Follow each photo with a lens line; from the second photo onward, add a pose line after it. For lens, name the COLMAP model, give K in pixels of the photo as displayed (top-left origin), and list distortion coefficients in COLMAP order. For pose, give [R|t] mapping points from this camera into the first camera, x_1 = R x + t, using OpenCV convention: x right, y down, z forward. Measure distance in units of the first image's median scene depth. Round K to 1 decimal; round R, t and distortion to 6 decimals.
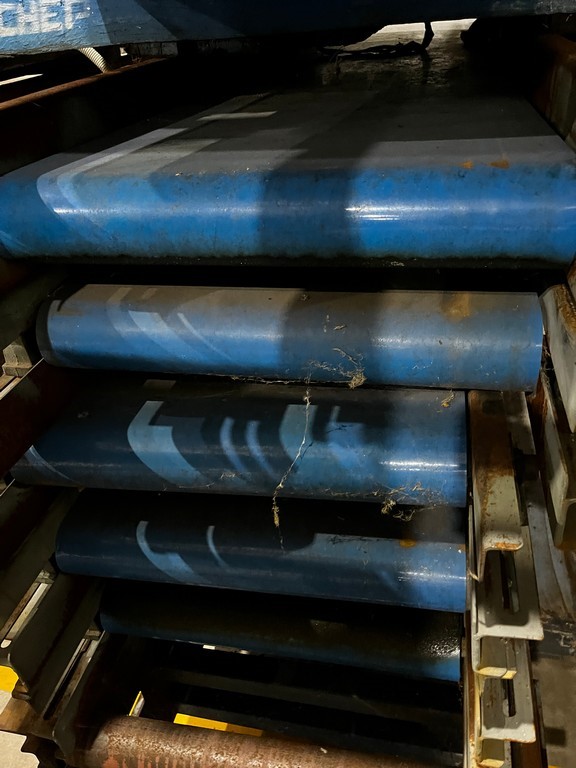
lens RADIAL K [[597.0, 0, 288.0], [0, 597.0, 384.0], [0, 0, 1]] dist [0.063532, -0.111310]
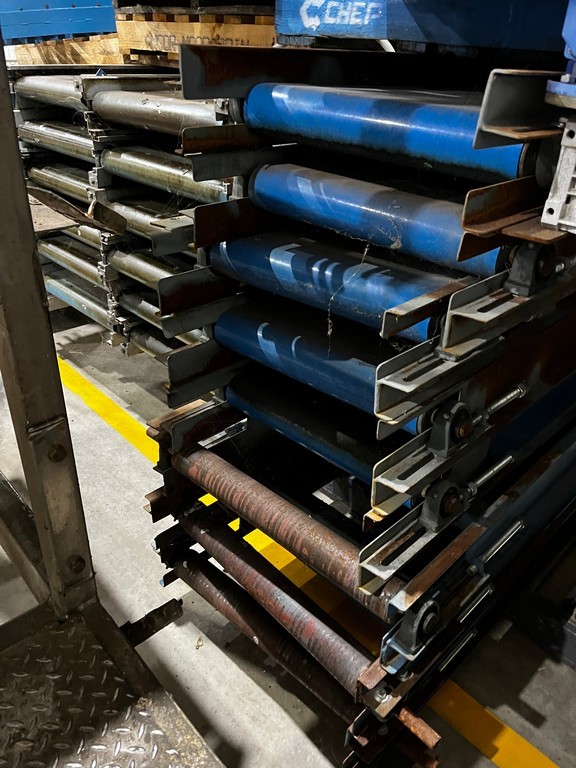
lens RADIAL K [[595.6, 0, 285.7], [0, 595.6, 381.1], [0, 0, 1]] dist [0.085448, -0.146309]
pose [[0.834792, 0.373333, -0.404653, 0.506022], [-0.391921, 0.919151, 0.039483, 0.295170], [0.386678, 0.125633, 0.913617, -0.405471]]
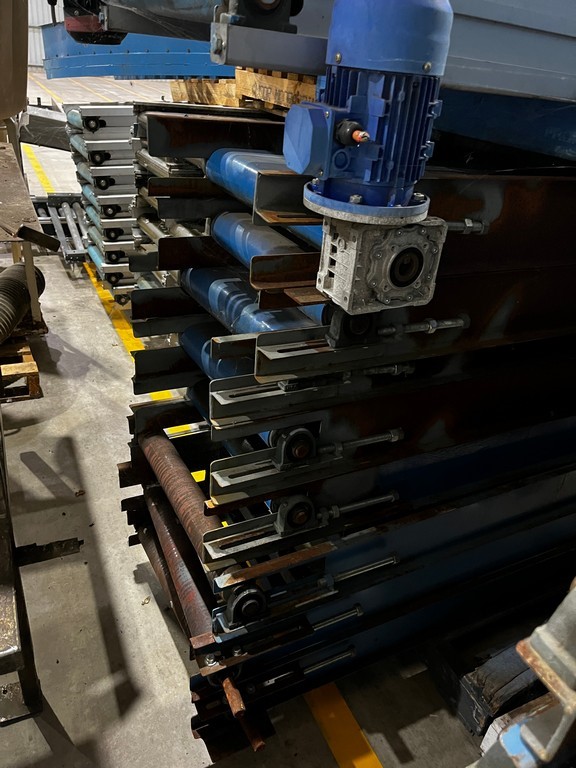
lens RADIAL K [[597.0, 0, 288.0], [0, 597.0, 384.0], [0, 0, 1]] dist [0.063532, -0.111310]
pose [[0.625865, 0.499643, -0.598874, 1.128659], [-0.546221, 0.828897, 0.120712, -0.007416], [0.556718, 0.251568, 0.791694, -0.337904]]
